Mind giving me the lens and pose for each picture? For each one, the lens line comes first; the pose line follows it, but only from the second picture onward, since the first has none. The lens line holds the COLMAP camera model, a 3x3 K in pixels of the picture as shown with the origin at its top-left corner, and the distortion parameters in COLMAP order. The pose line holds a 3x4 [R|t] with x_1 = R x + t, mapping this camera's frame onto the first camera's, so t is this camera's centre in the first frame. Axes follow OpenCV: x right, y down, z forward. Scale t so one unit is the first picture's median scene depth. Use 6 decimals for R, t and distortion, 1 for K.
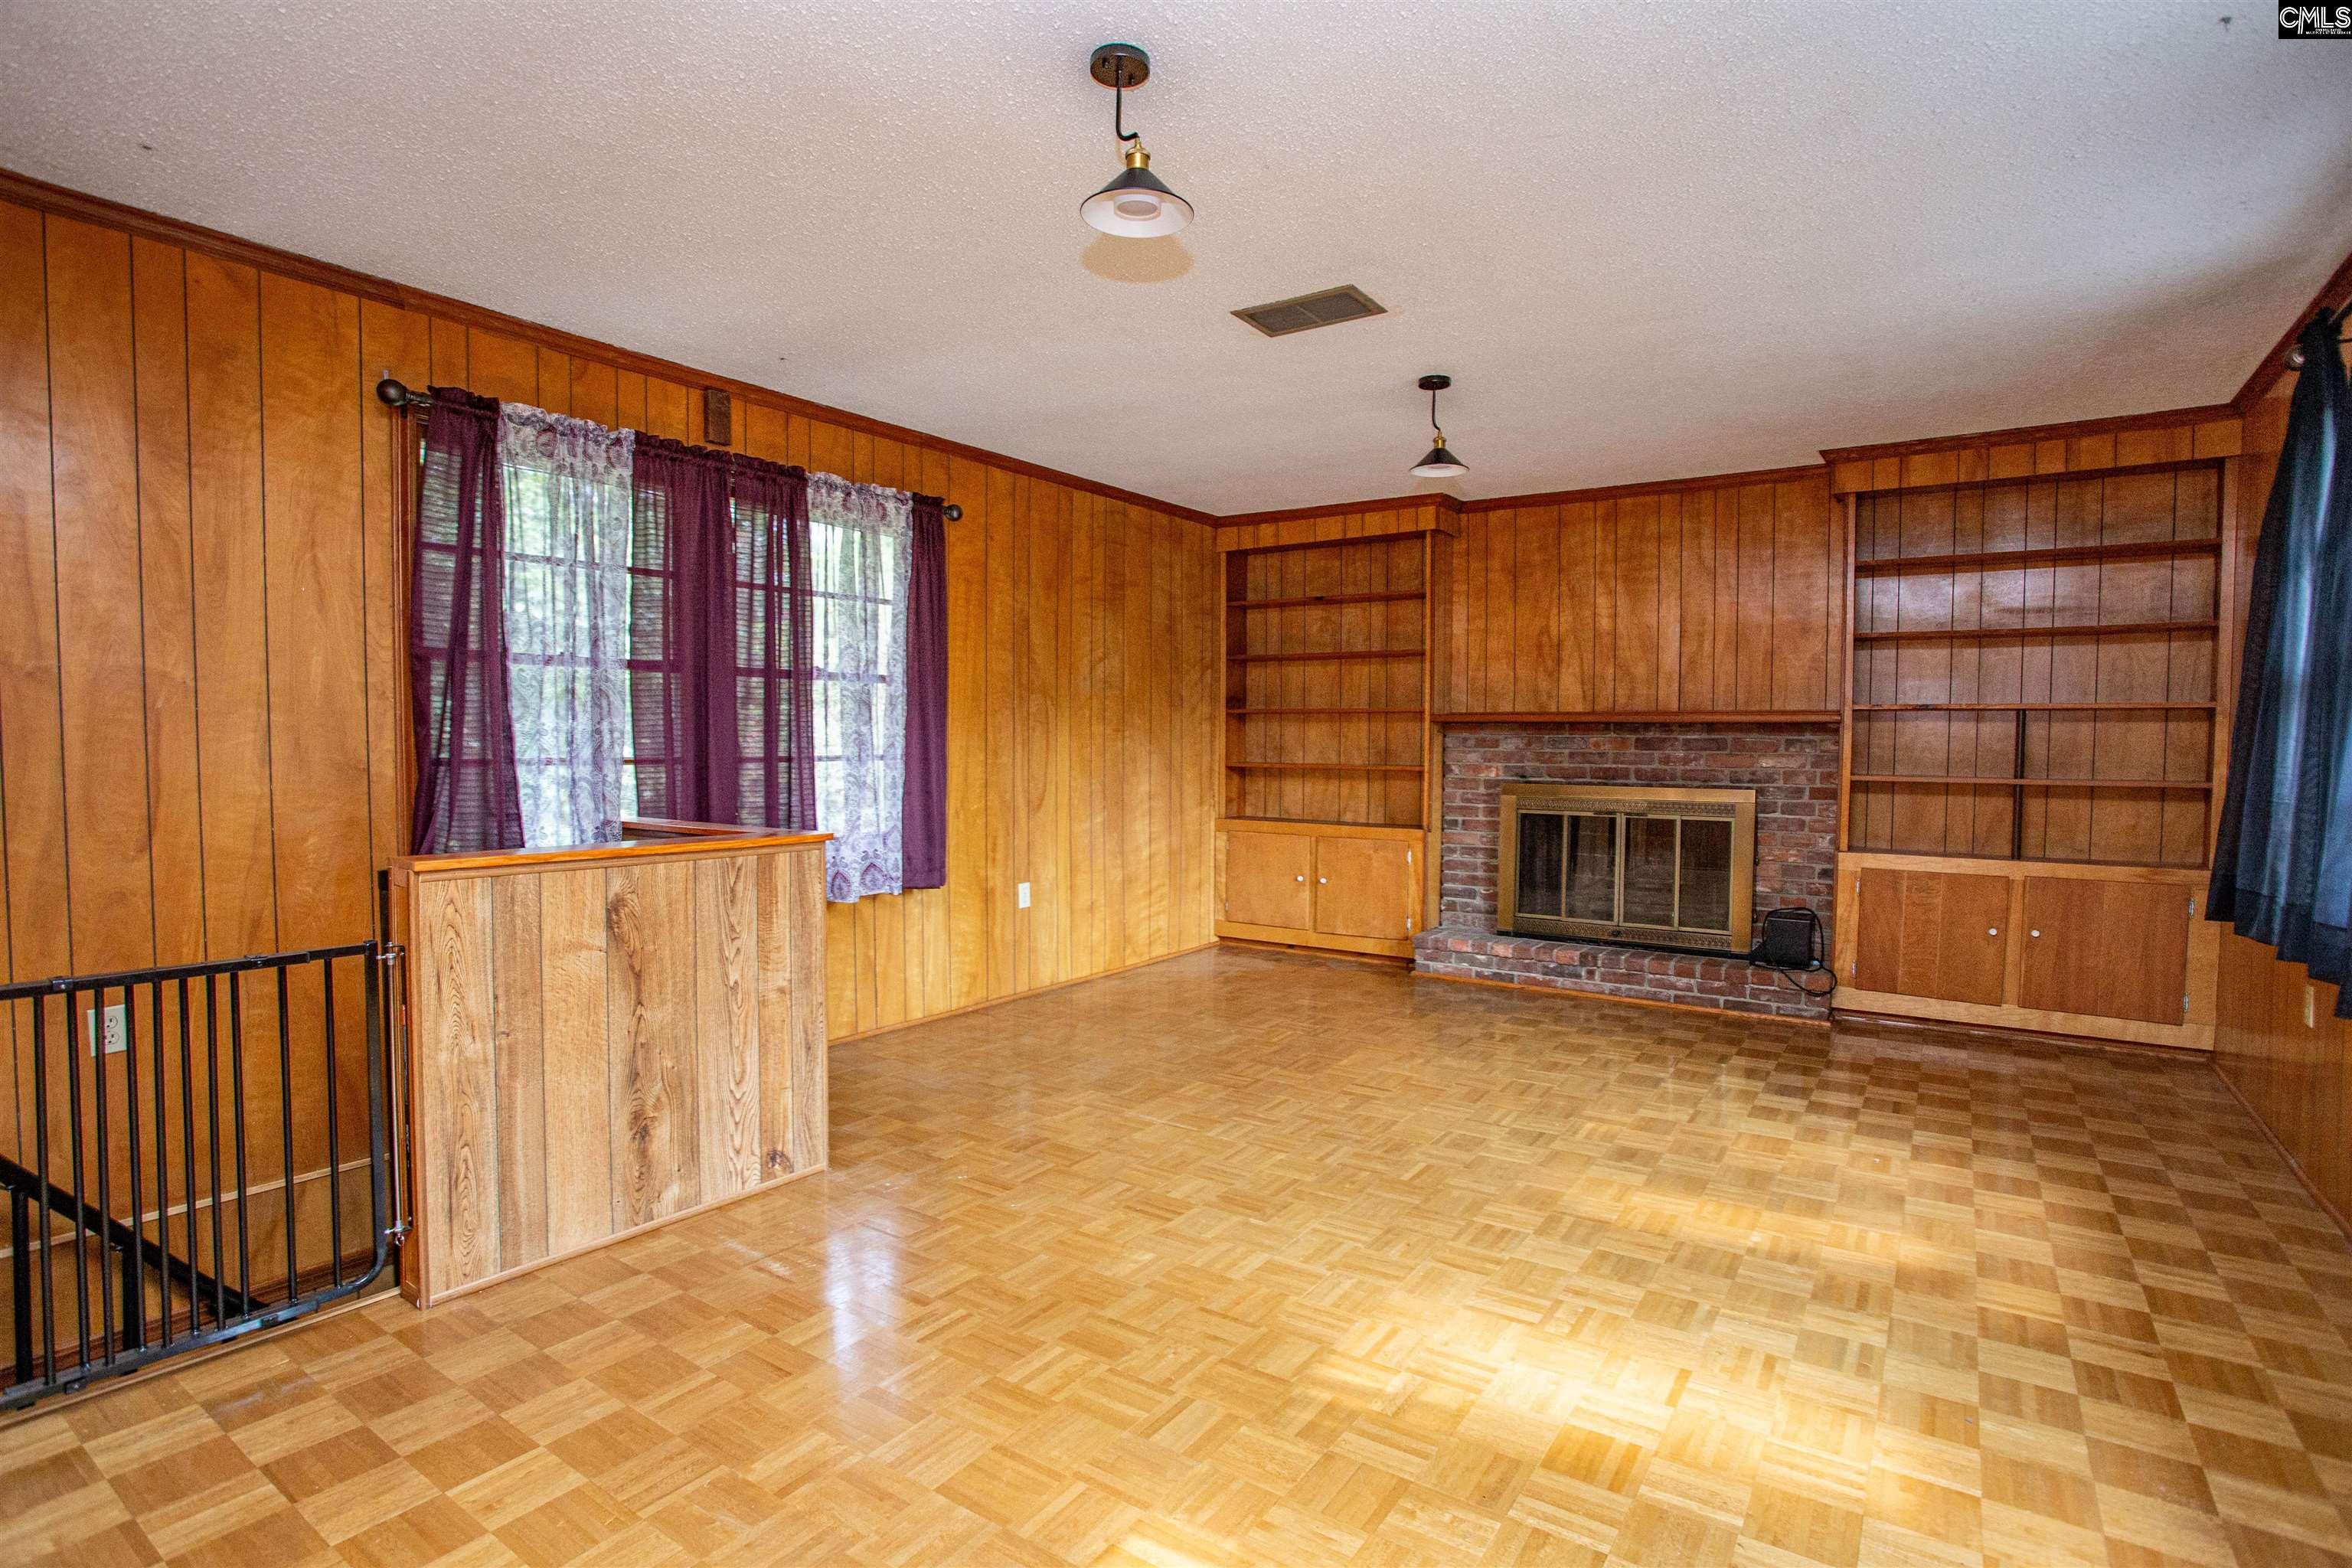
lens RADIAL K [[1156.5, 0, 1180.5], [0, 1156.5, 785.7], [0, 0, 1]] dist [-0.068644, 0.031139]
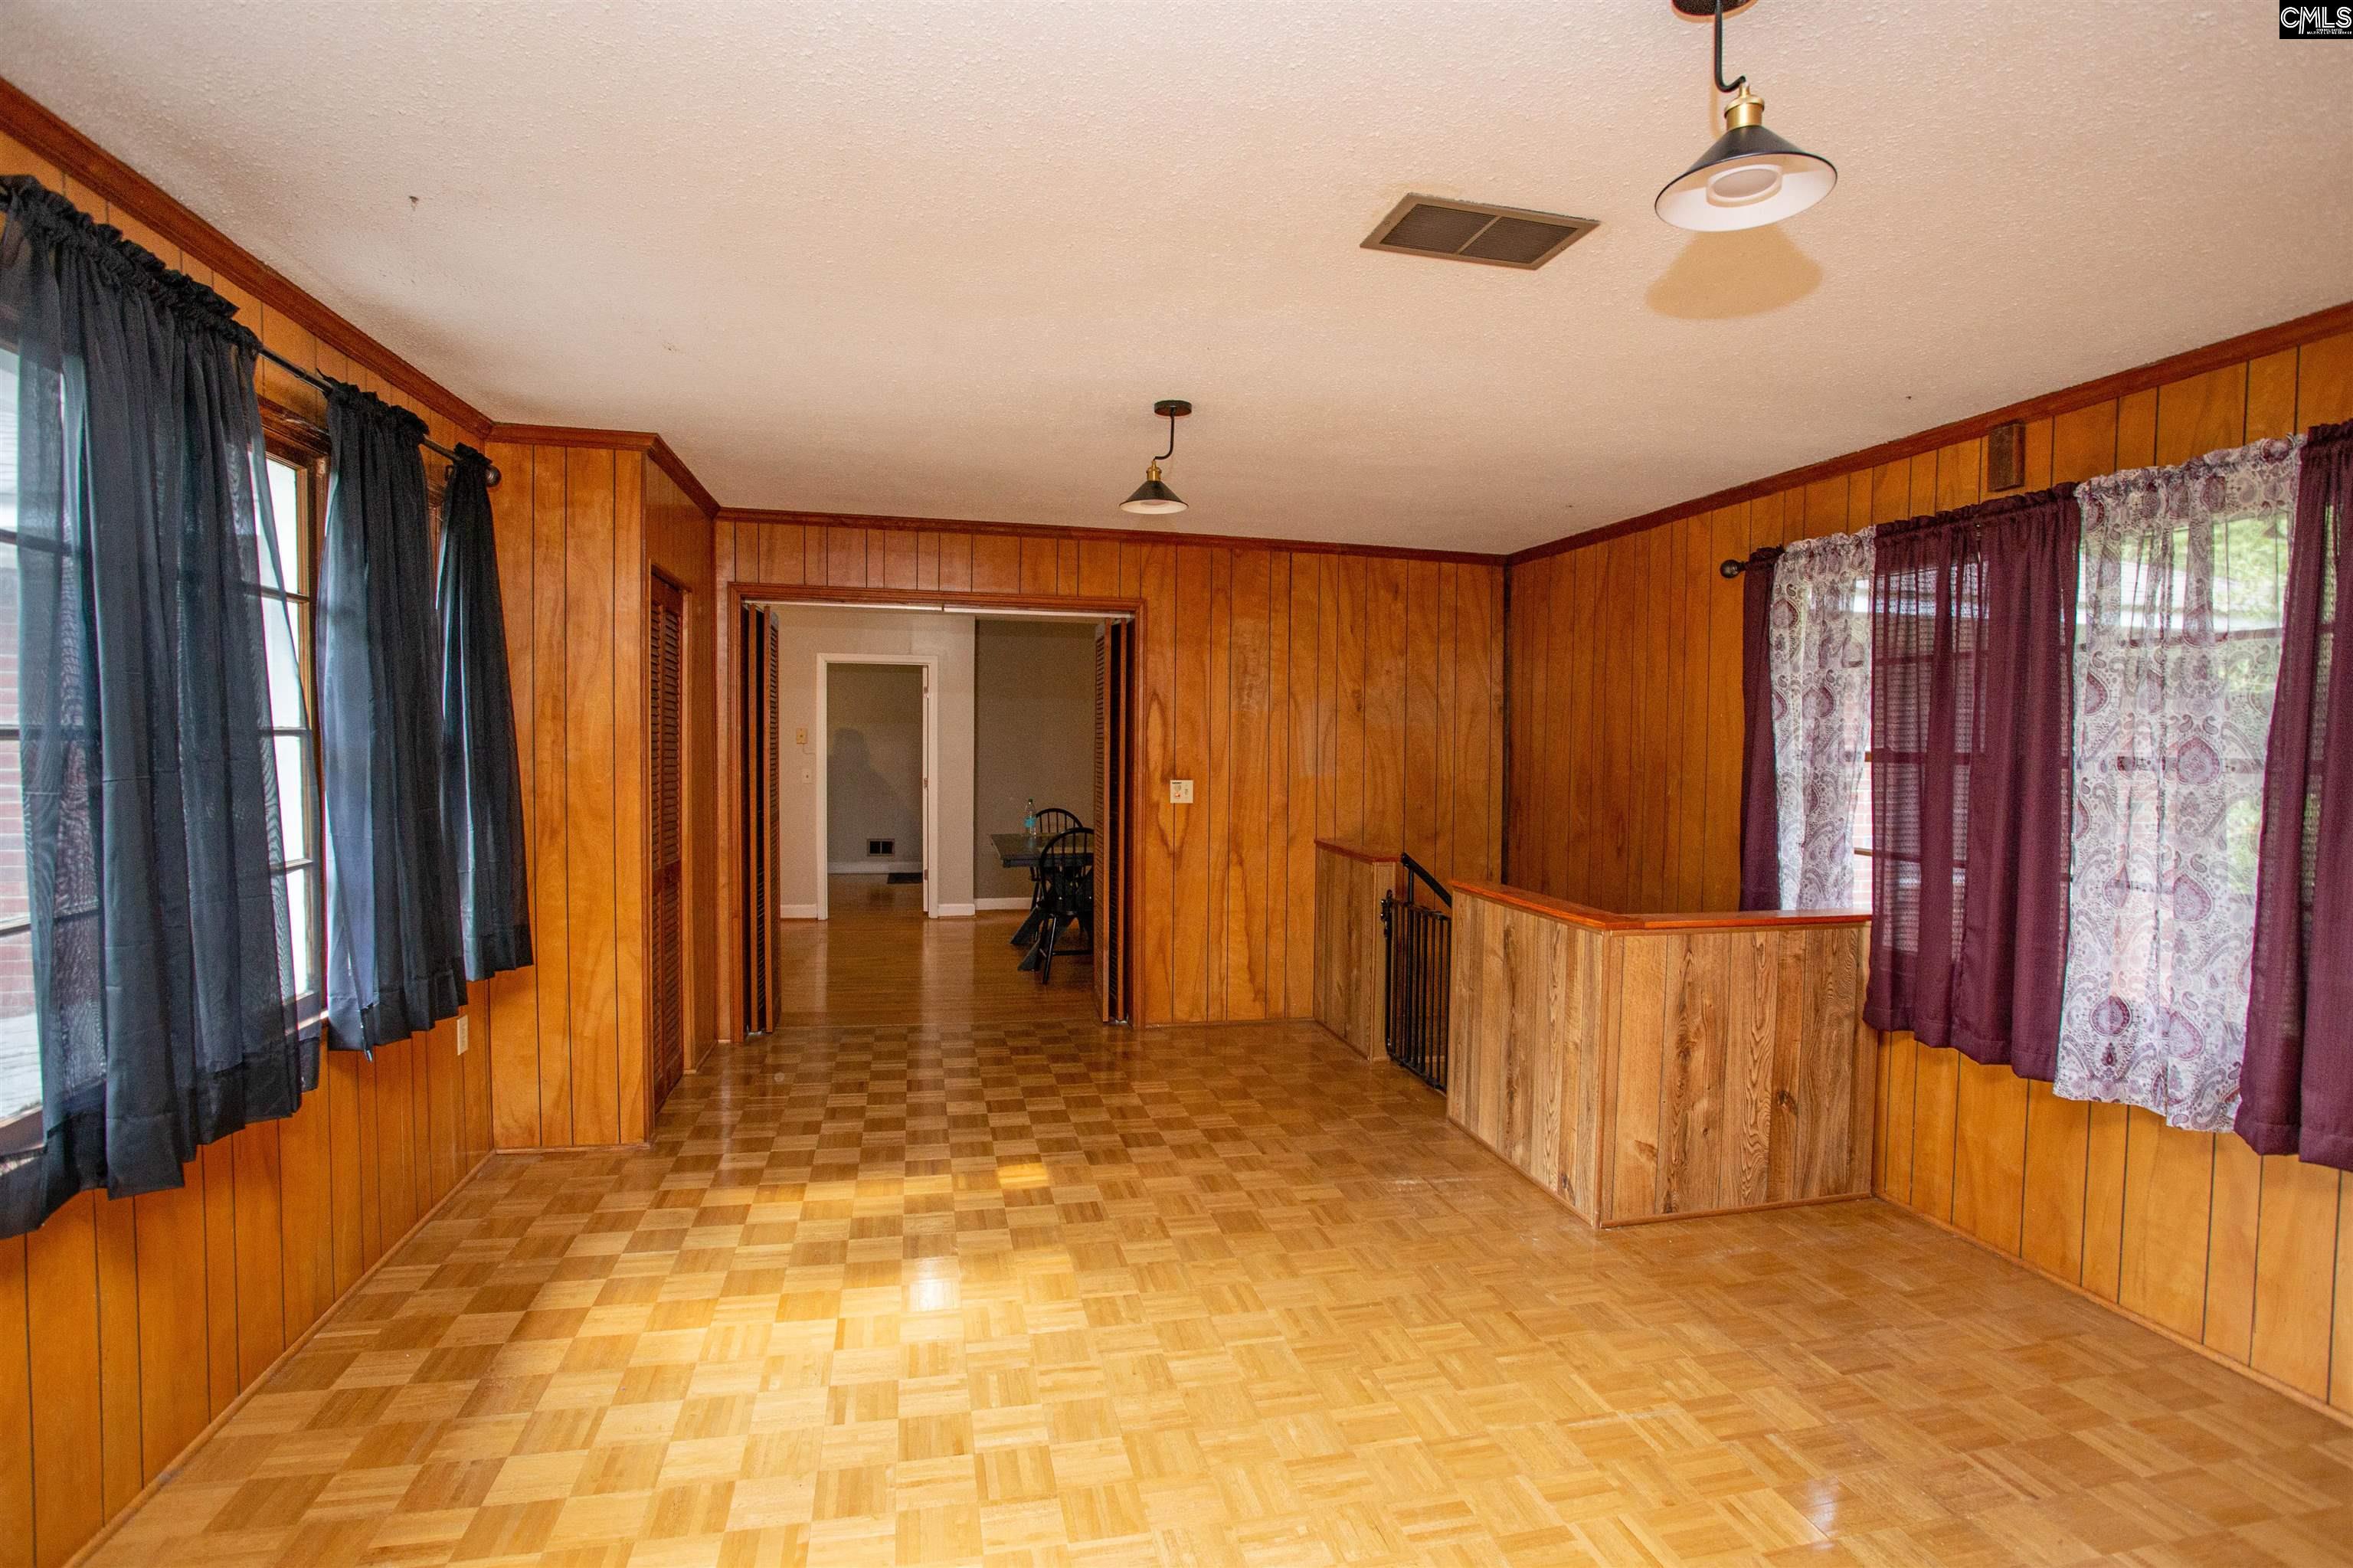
lens RADIAL K [[1146.3, 0, 1181.7], [0, 1146.3, 787.2], [0, 0, 1]] dist [-0.063758, 0.025889]
pose [[-0.672341, 0.013675, -0.740116, 0.537977], [-0.048491, 0.996868, 0.062470, -0.095304], [0.738652, 0.077891, -0.669572, 1.004550]]
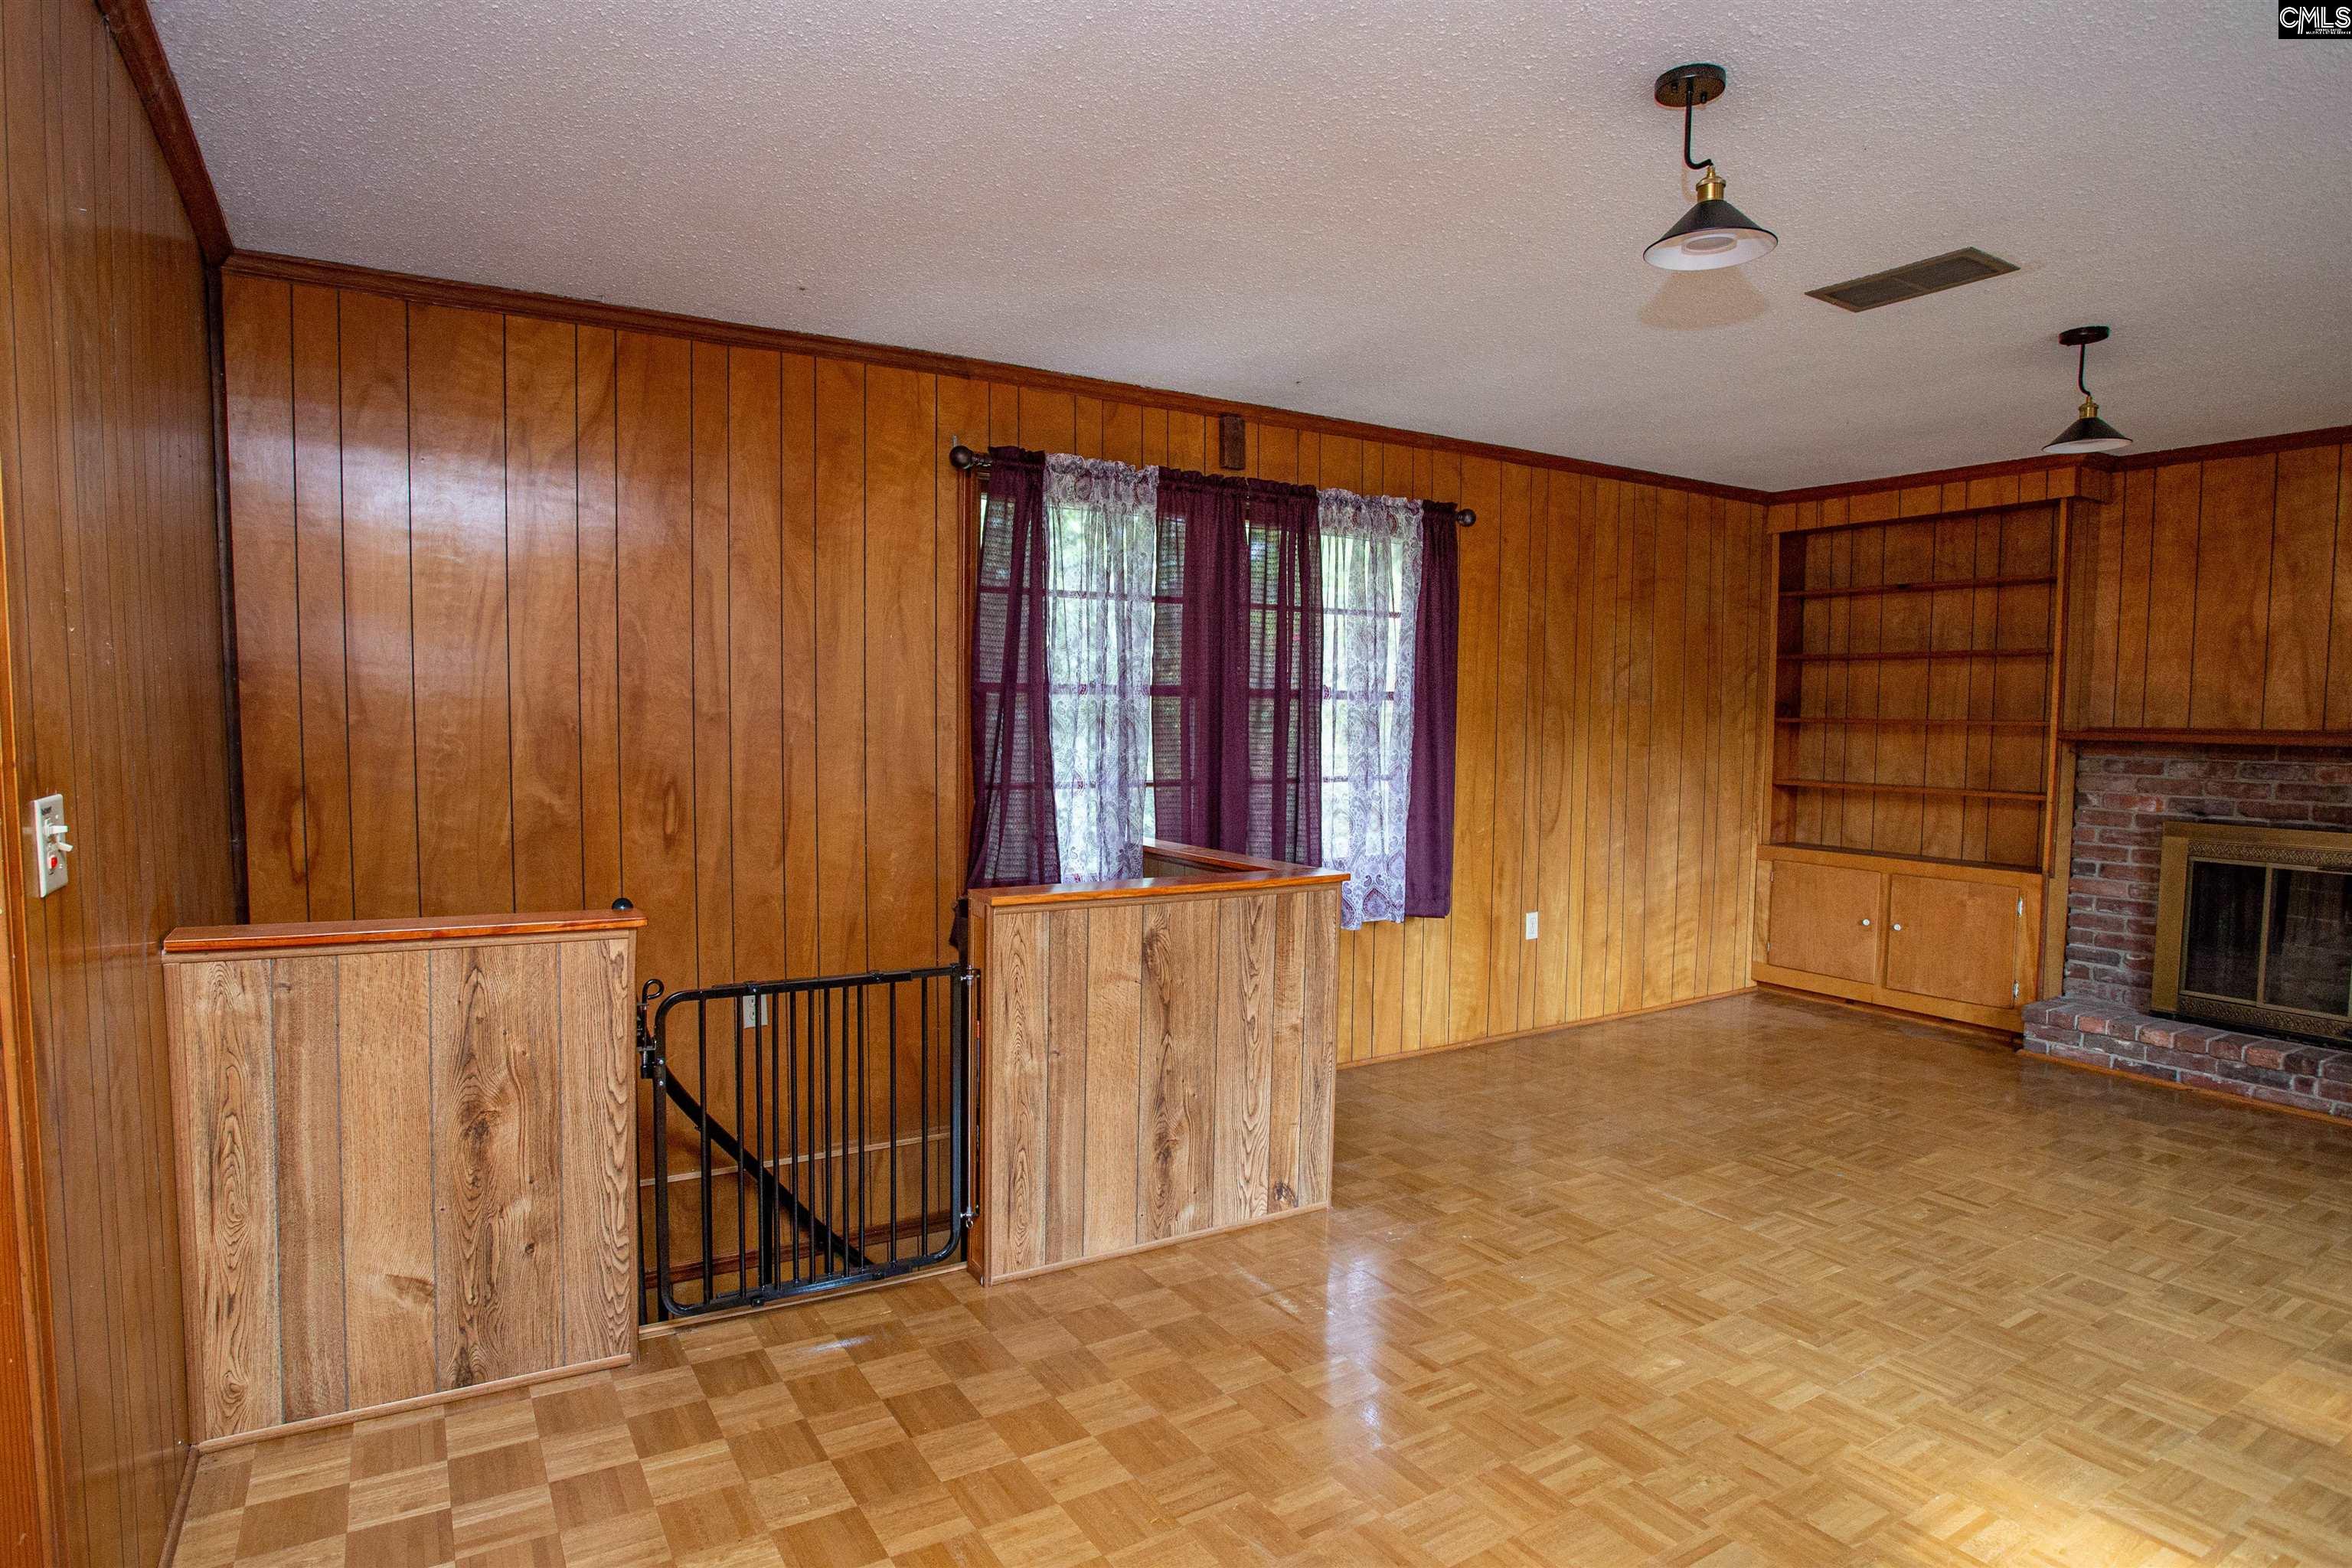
lens RADIAL K [[1262.9, 0, 1129.4], [0, 1262.9, 785.9], [0, 0, 1]] dist [-0.077674, 0.040131]
pose [[0.908847, 0.028288, -0.416169, -0.017470], [-0.020568, 0.999523, 0.023021, -0.039324], [0.416622, -0.012363, 0.908996, -0.044983]]
